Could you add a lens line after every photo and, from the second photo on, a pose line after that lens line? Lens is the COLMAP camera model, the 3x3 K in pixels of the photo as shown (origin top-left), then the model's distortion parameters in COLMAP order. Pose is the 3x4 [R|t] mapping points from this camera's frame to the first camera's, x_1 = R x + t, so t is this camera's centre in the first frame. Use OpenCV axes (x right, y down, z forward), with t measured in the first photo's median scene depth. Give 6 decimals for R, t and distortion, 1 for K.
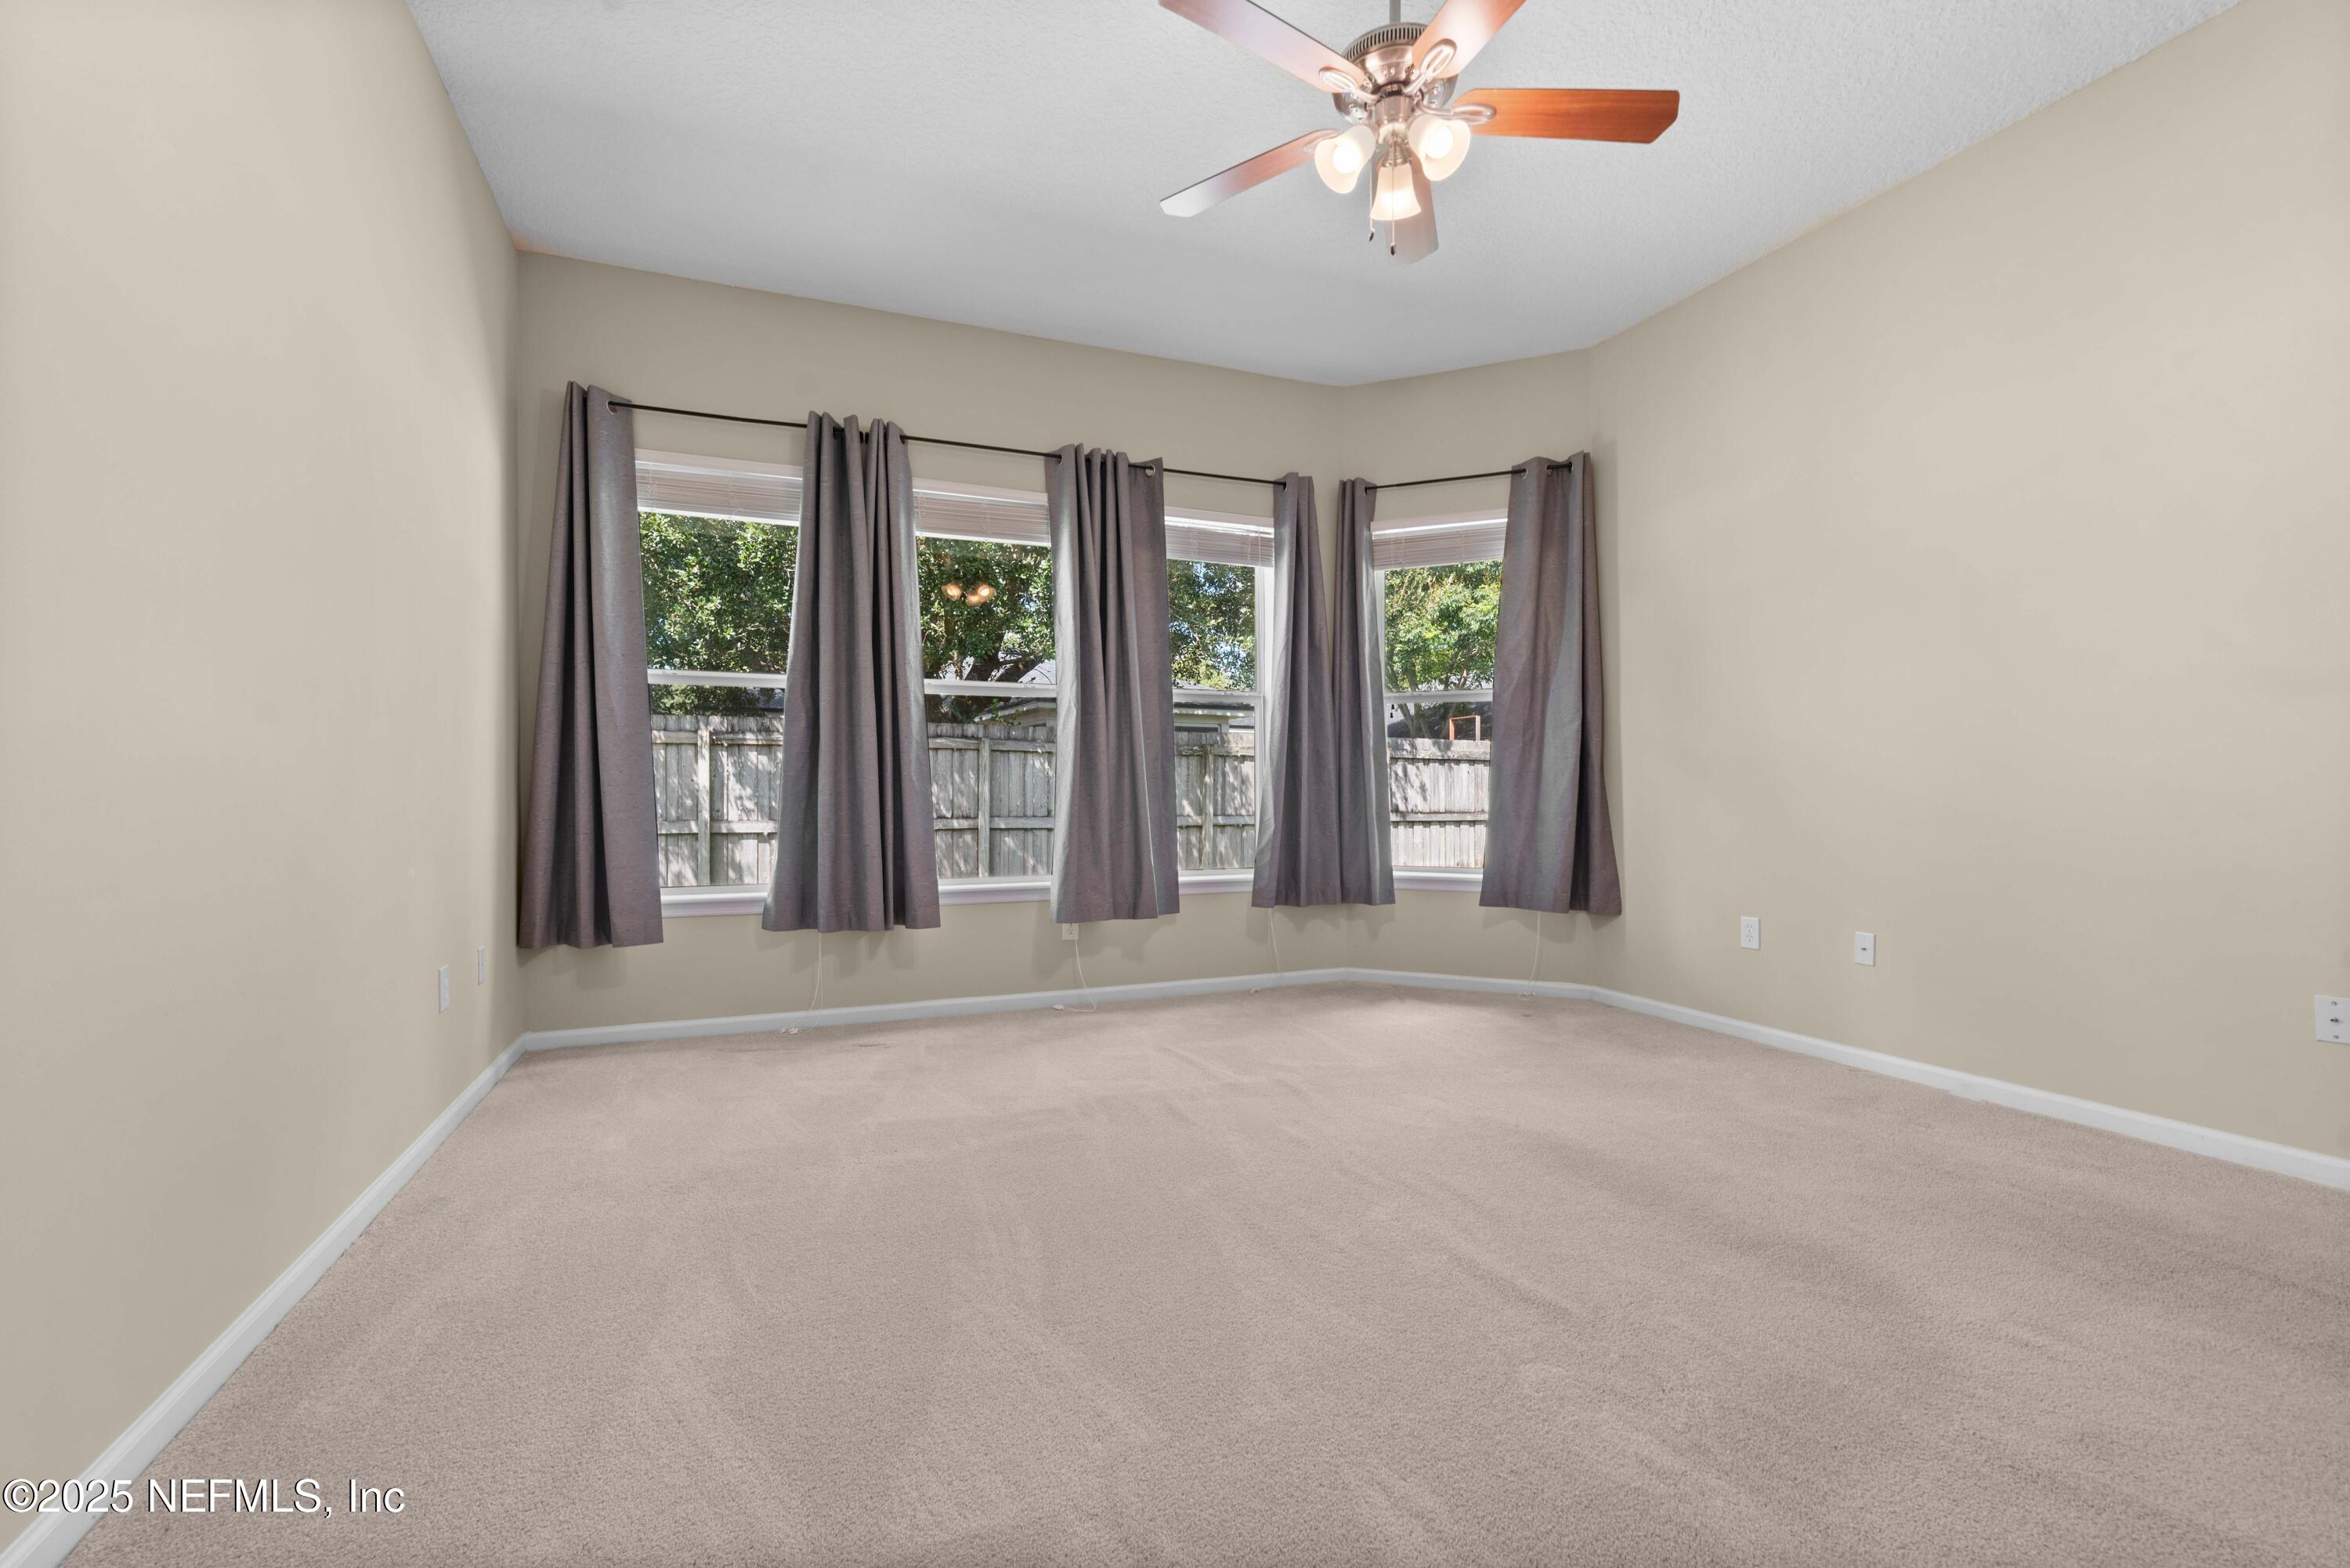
lens RADIAL K [[1008.4, 0, 1169.7], [0, 1008.4, 793.6], [0, 0, 1]] dist [0.002680, 0.000284]
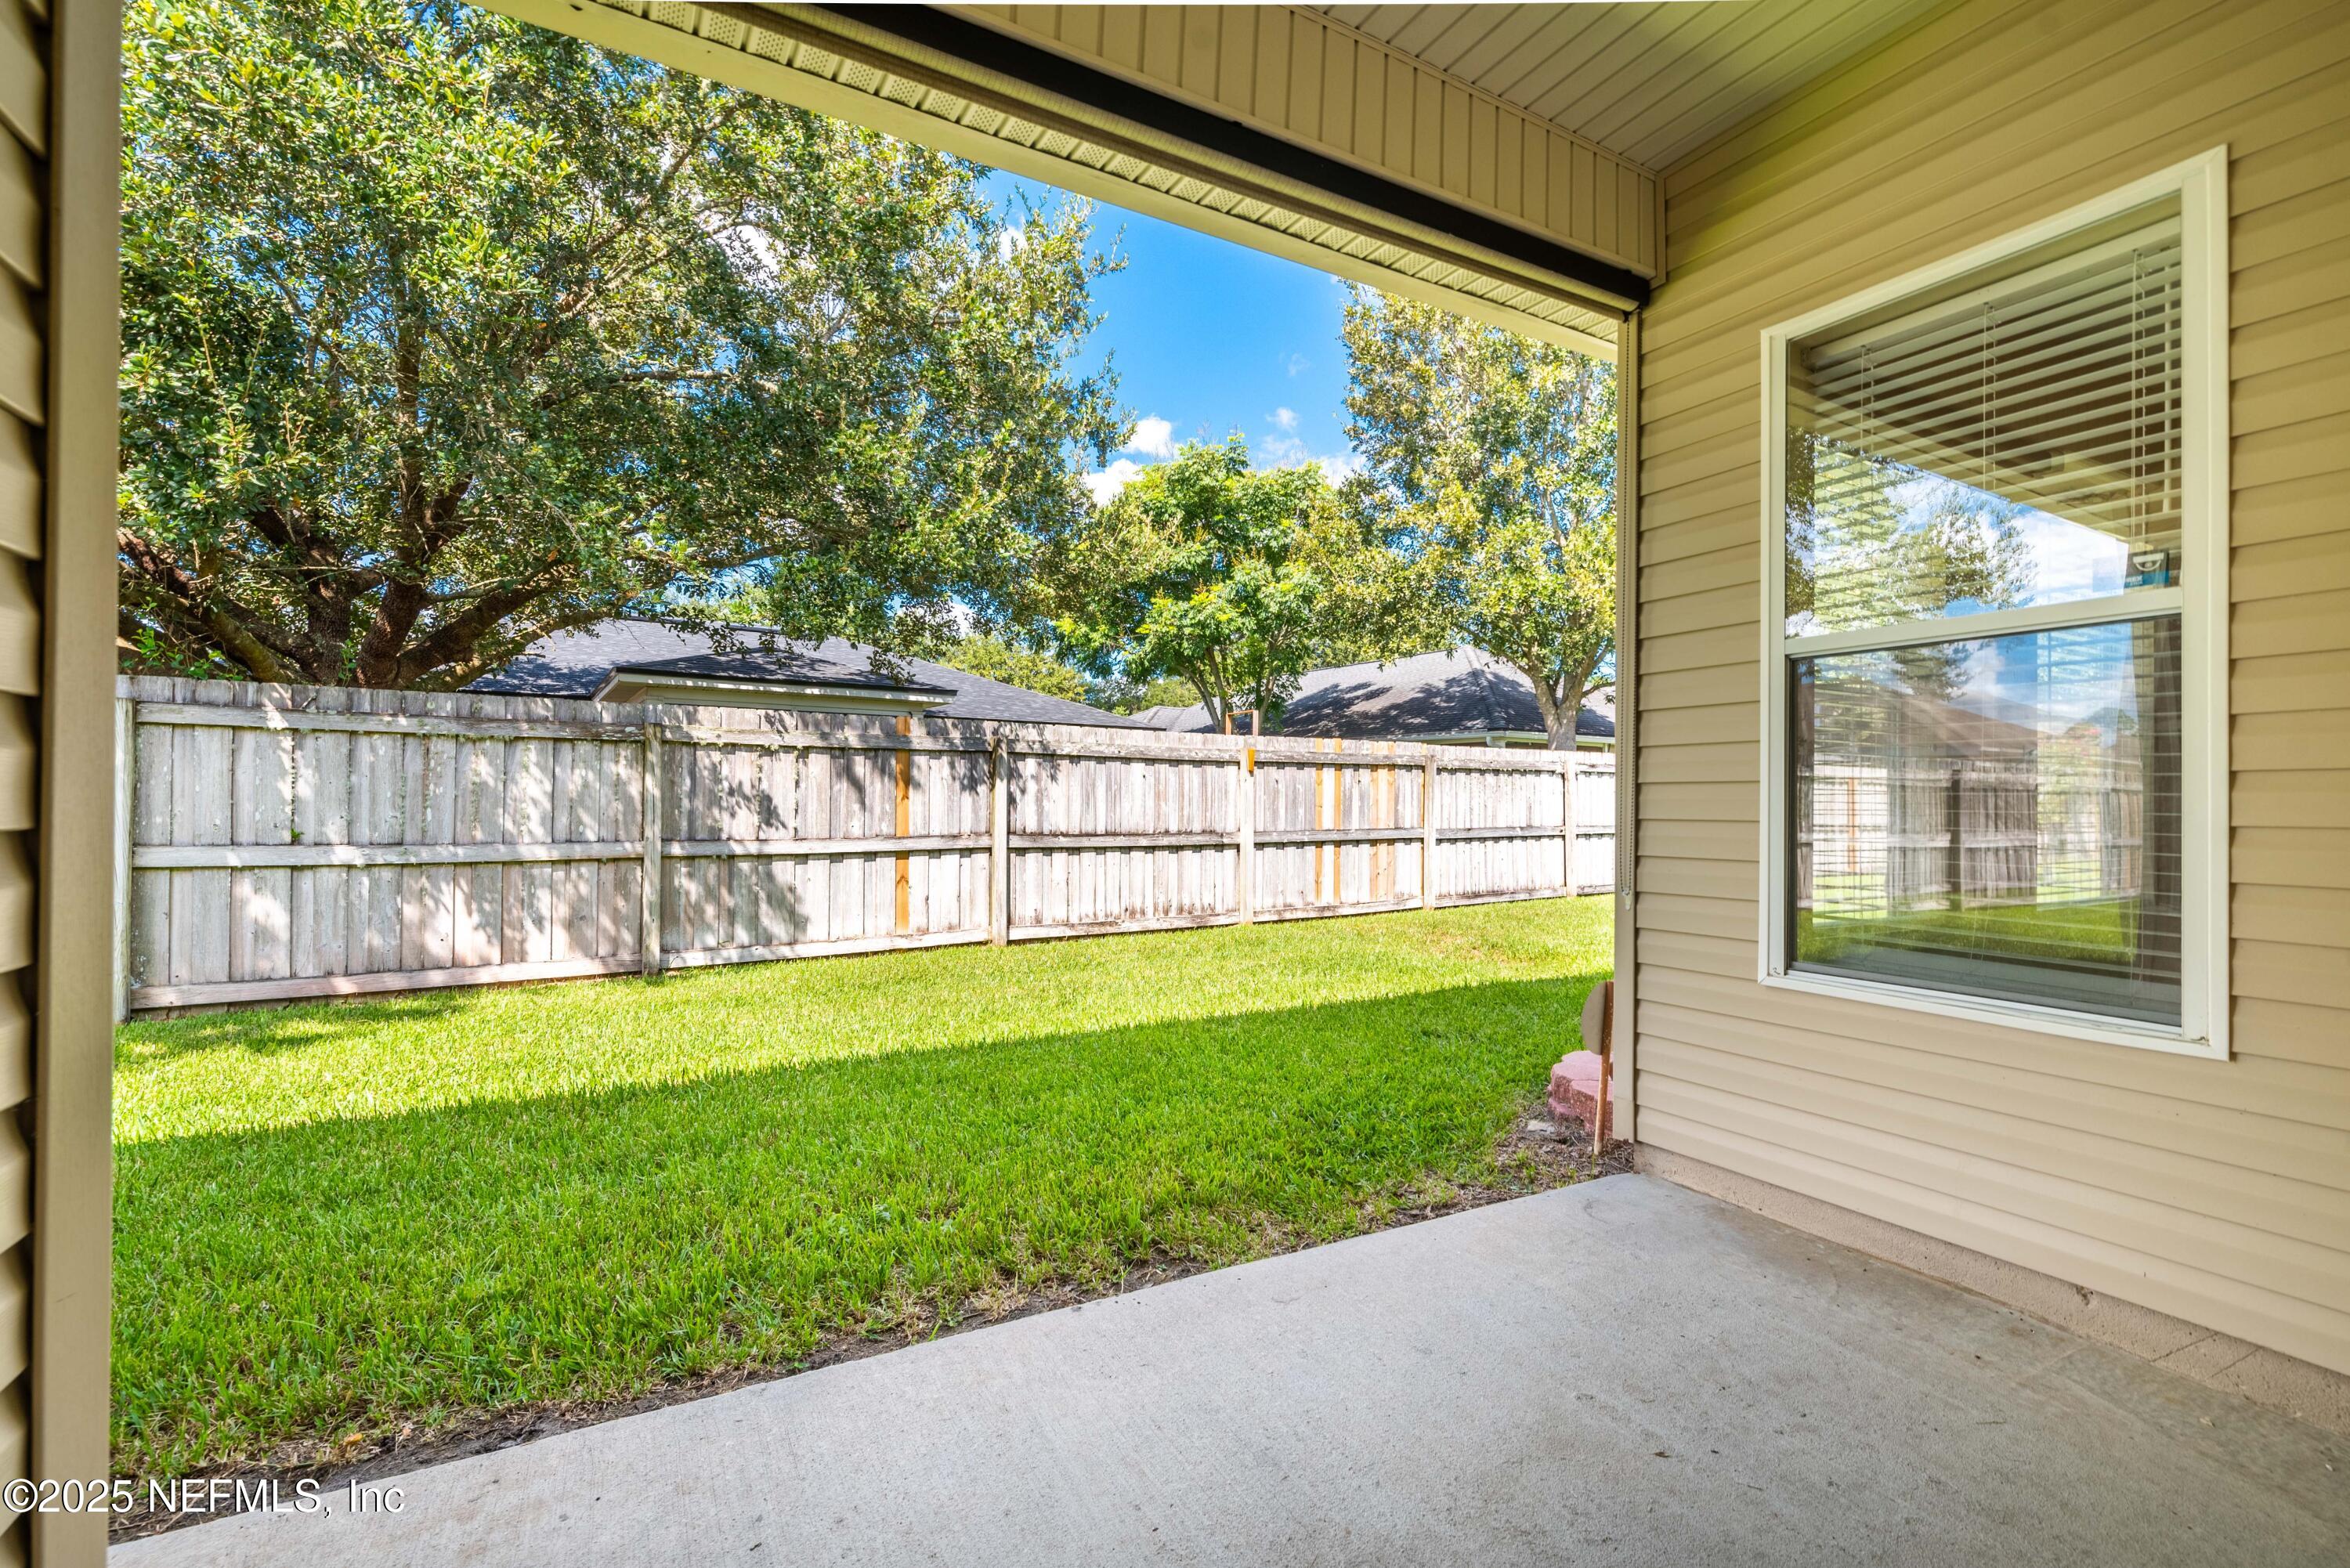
lens RADIAL K [[1008.4, 0, 1178.4], [0, 1008.4, 798.8], [0, 0, 1]] dist [0.002680, 0.000284]
pose [[0.992483, 0.010797, 0.121906, 0.236768], [-0.010847, 0.999941, -0.000253, -0.005467], [-0.121902, -0.001072, 0.992542, 0.312919]]
